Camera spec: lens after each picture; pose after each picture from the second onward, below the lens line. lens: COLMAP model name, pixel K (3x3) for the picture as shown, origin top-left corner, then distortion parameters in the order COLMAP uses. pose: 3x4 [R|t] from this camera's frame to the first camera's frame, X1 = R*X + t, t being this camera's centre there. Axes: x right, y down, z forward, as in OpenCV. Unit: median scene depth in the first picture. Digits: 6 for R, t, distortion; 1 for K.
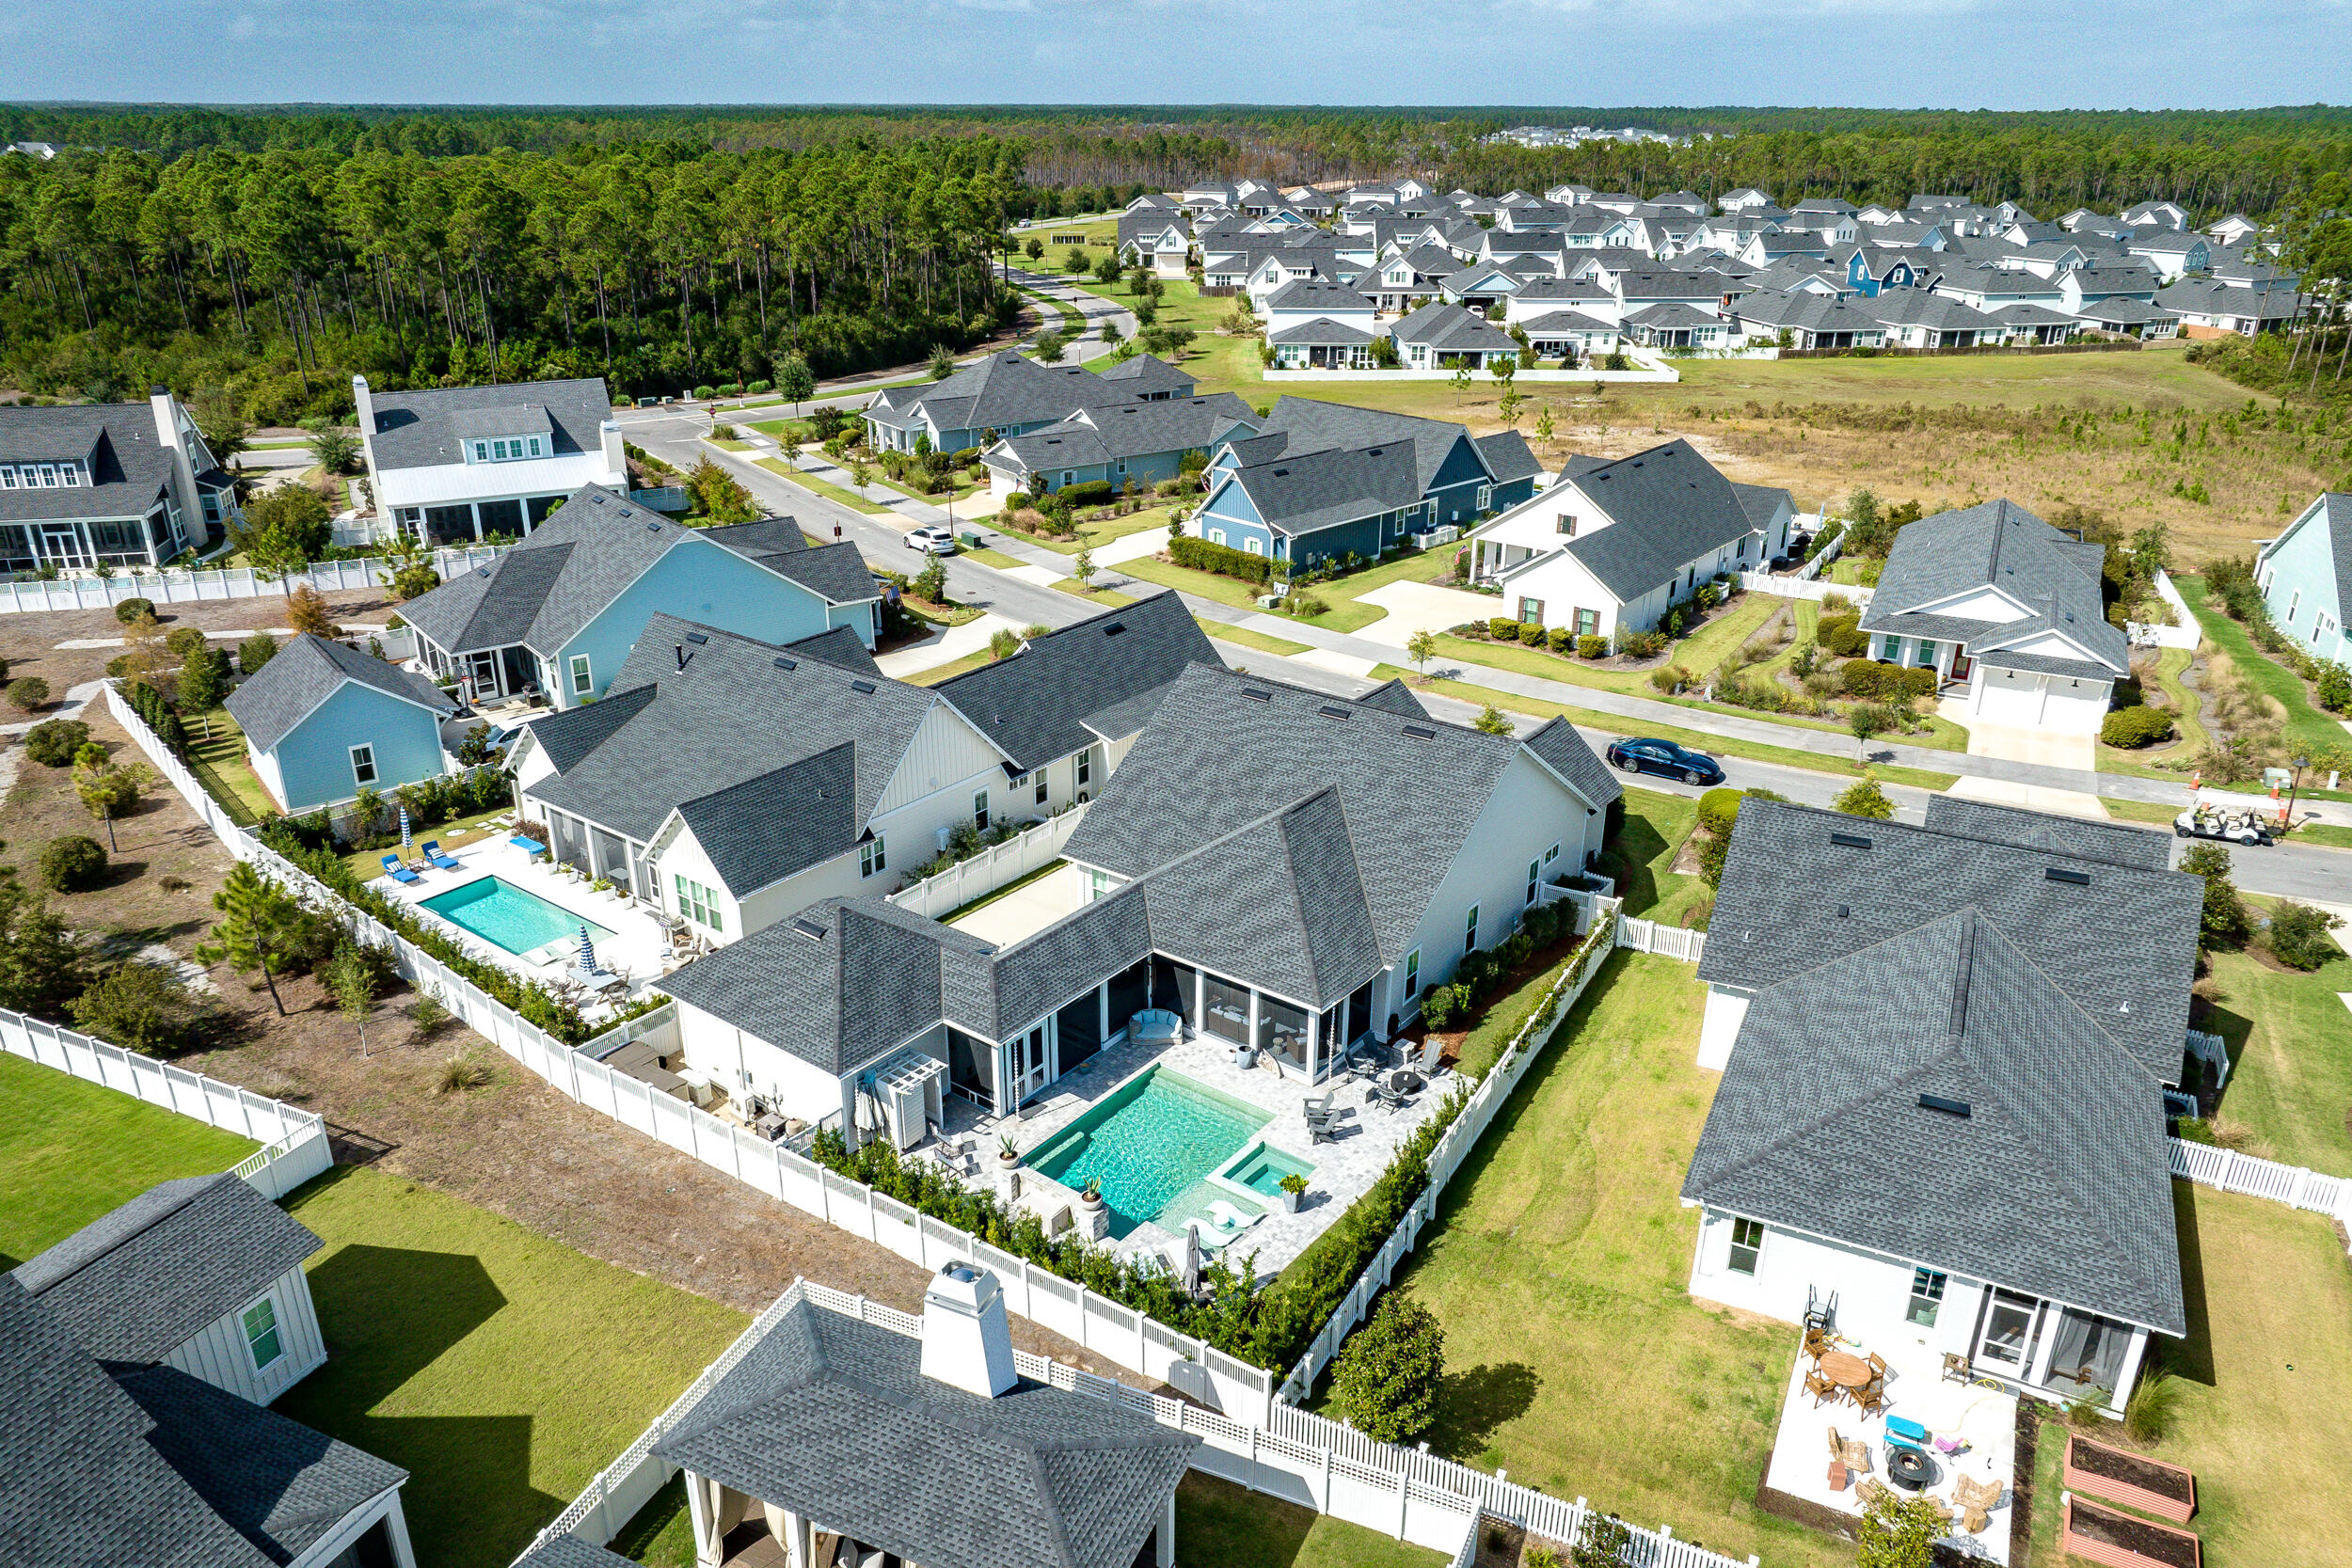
lens RADIAL K [[1641.7, 0, 1176.0], [0, 1641.7, 784.0], [0, 0, 1]] dist [-0.003358, -0.000068]
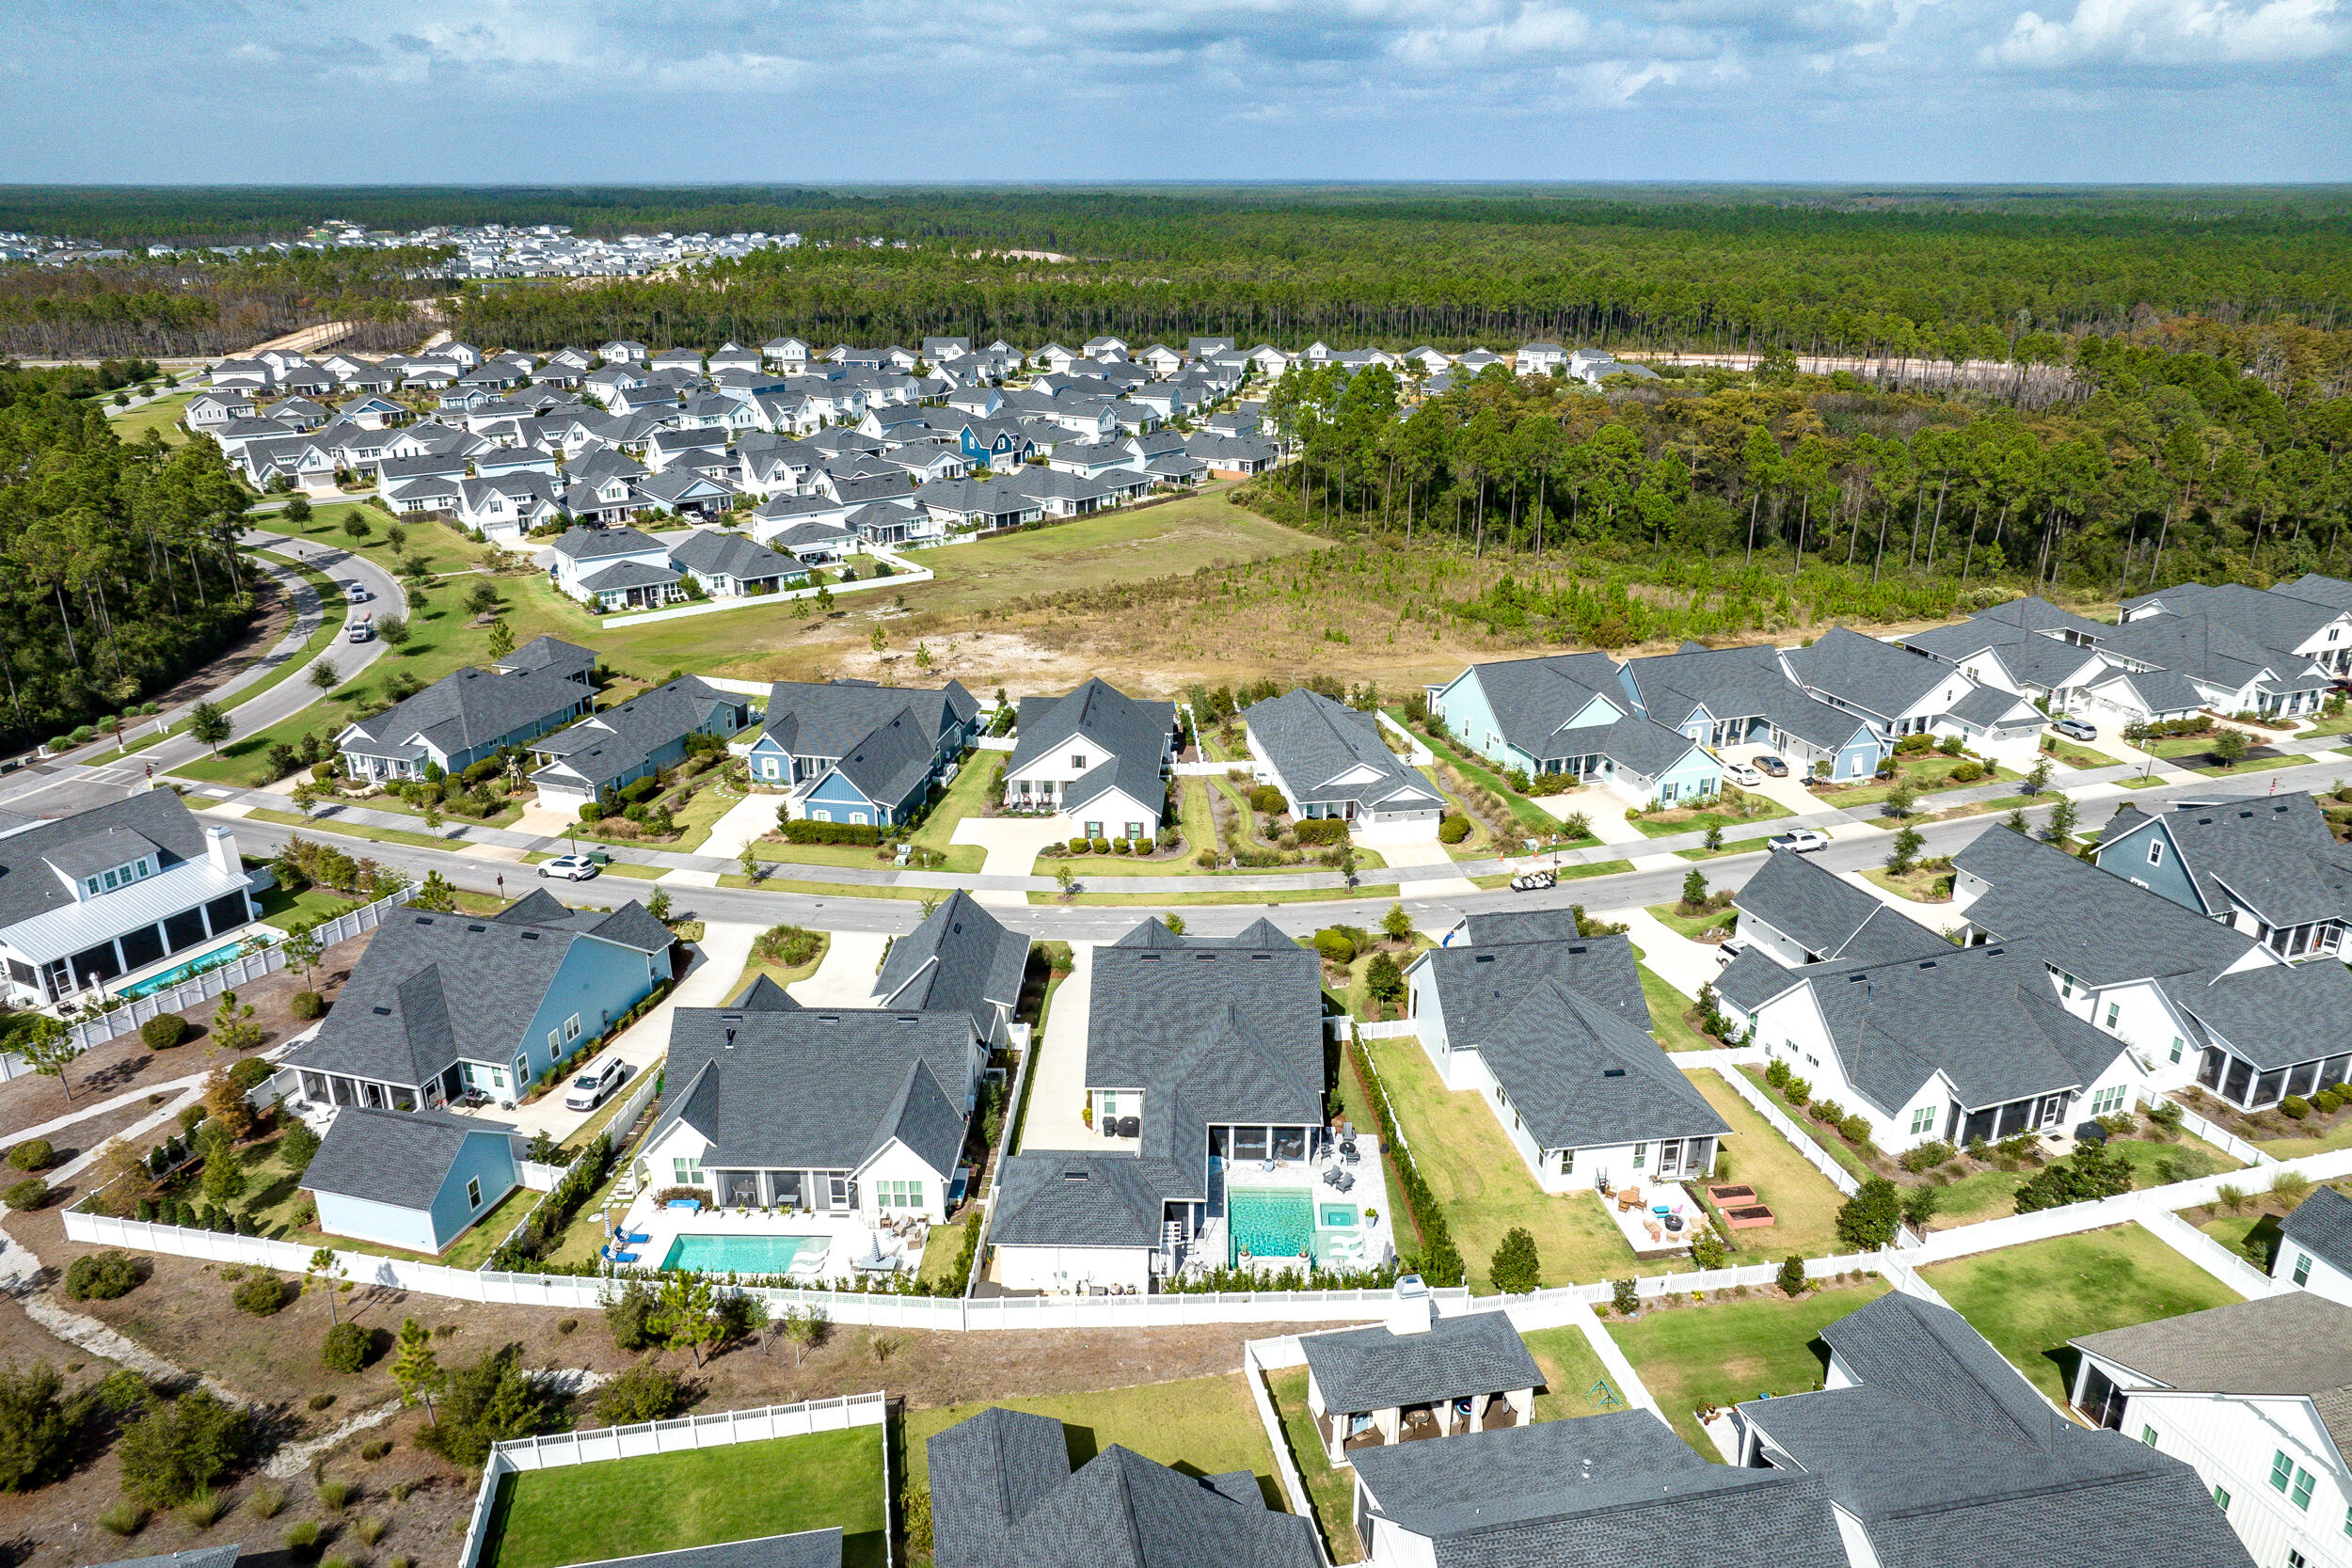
lens RADIAL K [[1621.5, 0, 1167.5], [0, 1621.5, 788.8], [0, 0, 1]] dist [-0.001063, -0.003433]
pose [[0.815418, -0.211135, 0.538994, -0.734438], [0.229463, 0.972727, 0.033893, -0.255402], [-0.531450, 0.096042, 0.841627, -0.378071]]
